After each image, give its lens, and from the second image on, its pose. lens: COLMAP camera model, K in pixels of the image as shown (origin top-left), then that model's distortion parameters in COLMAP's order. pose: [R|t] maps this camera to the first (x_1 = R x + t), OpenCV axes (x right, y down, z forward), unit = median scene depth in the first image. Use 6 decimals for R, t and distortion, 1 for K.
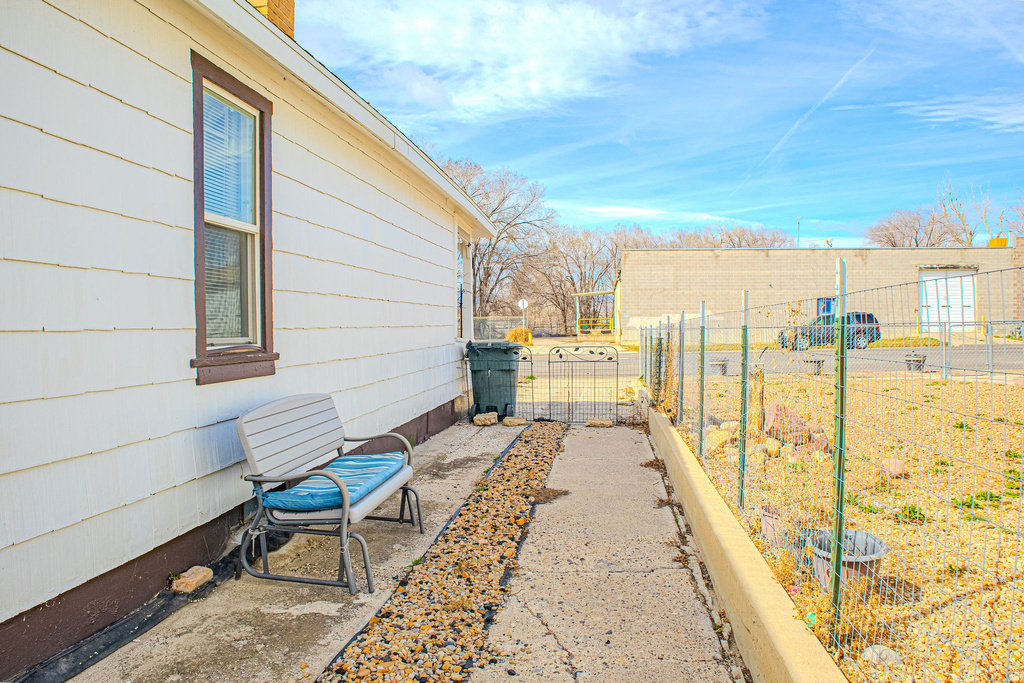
lens RADIAL K [[732.2, 0, 512.0], [0, 732.2, 341.5], [0, 0, 1]] dist [-0.053506, 0.003594]
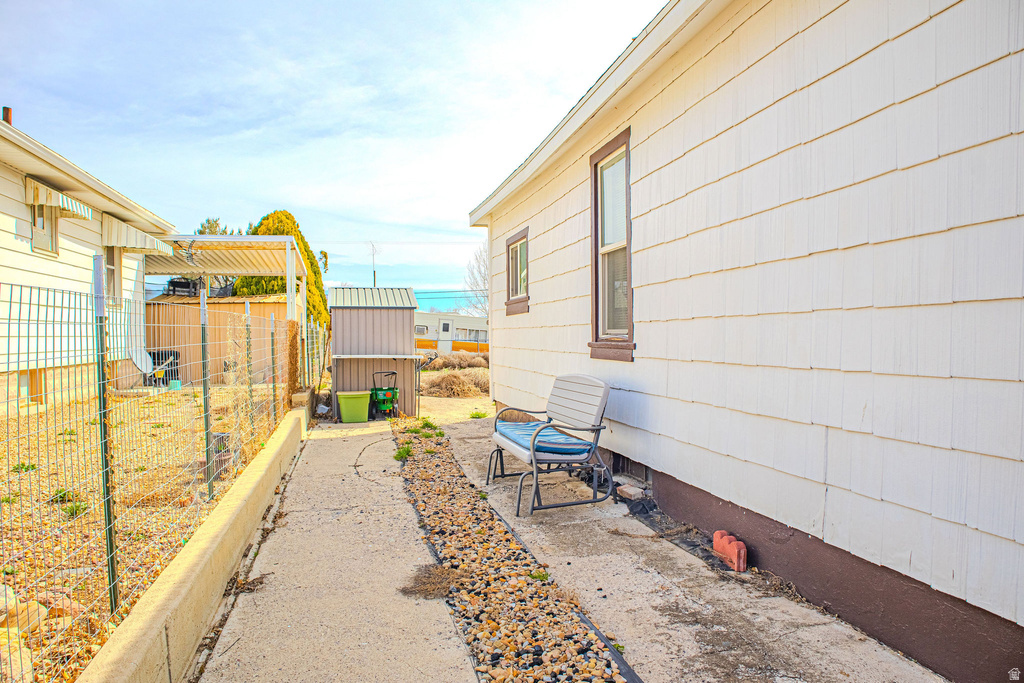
lens RADIAL K [[732.2, 0, 512.0], [0, 732.2, 341.5], [0, 0, 1]] dist [-0.053506, 0.003594]
pose [[-0.941818, 0.019150, -0.335578, 0.238158], [0.010035, 0.999533, 0.028876, -0.022101], [0.335975, 0.023829, -0.941570, 2.006325]]
